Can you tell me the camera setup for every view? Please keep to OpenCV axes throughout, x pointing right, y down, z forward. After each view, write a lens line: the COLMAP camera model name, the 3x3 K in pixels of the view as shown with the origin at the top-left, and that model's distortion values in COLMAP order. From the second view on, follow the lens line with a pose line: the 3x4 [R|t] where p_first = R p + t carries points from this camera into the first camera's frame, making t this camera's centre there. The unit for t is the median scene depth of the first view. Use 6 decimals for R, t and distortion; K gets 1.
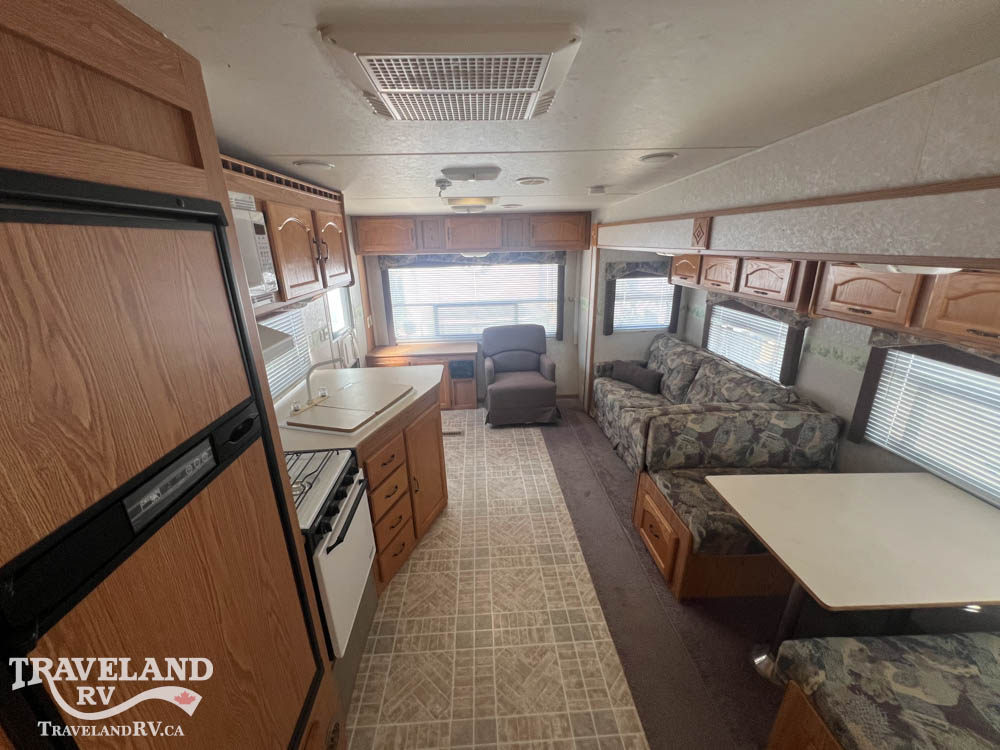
lens RADIAL K [[401.2, 0, 496.9], [0, 401.2, 374.7], [0, 0, 1]] dist [-0.004424, 0.001314]
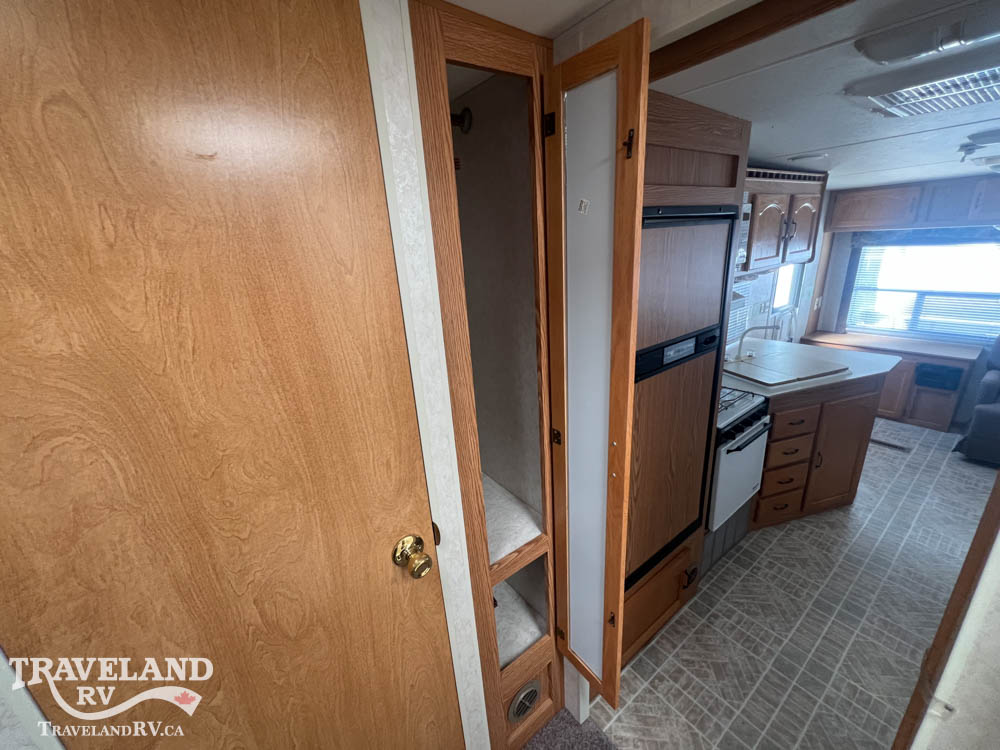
lens RADIAL K [[401.2, 0, 496.5], [0, 401.2, 375.0], [0, 0, 1]] dist [-0.004424, 0.001314]
pose [[0.555556, 0.249570, -0.793141, 0.064630], [-0.210572, 0.965025, 0.156160, 0.052519], [0.804374, 0.080258, 0.588678, -0.186925]]
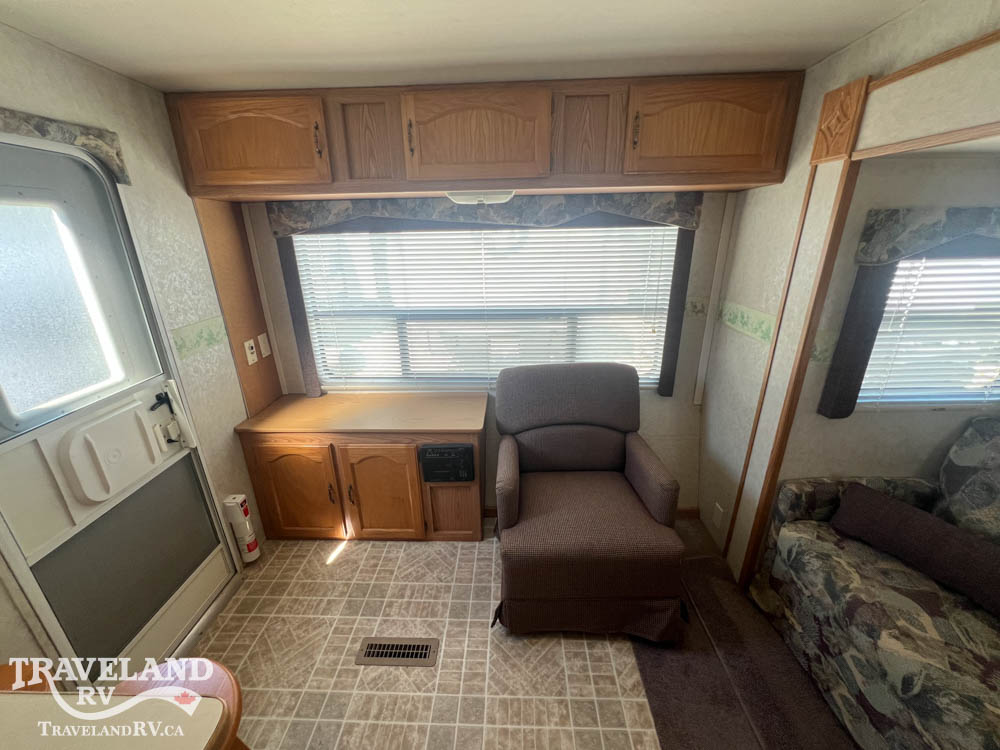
lens RADIAL K [[401.2, 0, 493.5], [0, 401.2, 374.5], [0, 0, 1]] dist [-0.004424, 0.001314]
pose [[0.995906, 0.033261, -0.084049, -0.003078], [-0.031025, 0.999133, 0.027772, -0.155130], [0.084900, -0.025051, 0.996075, 0.692158]]
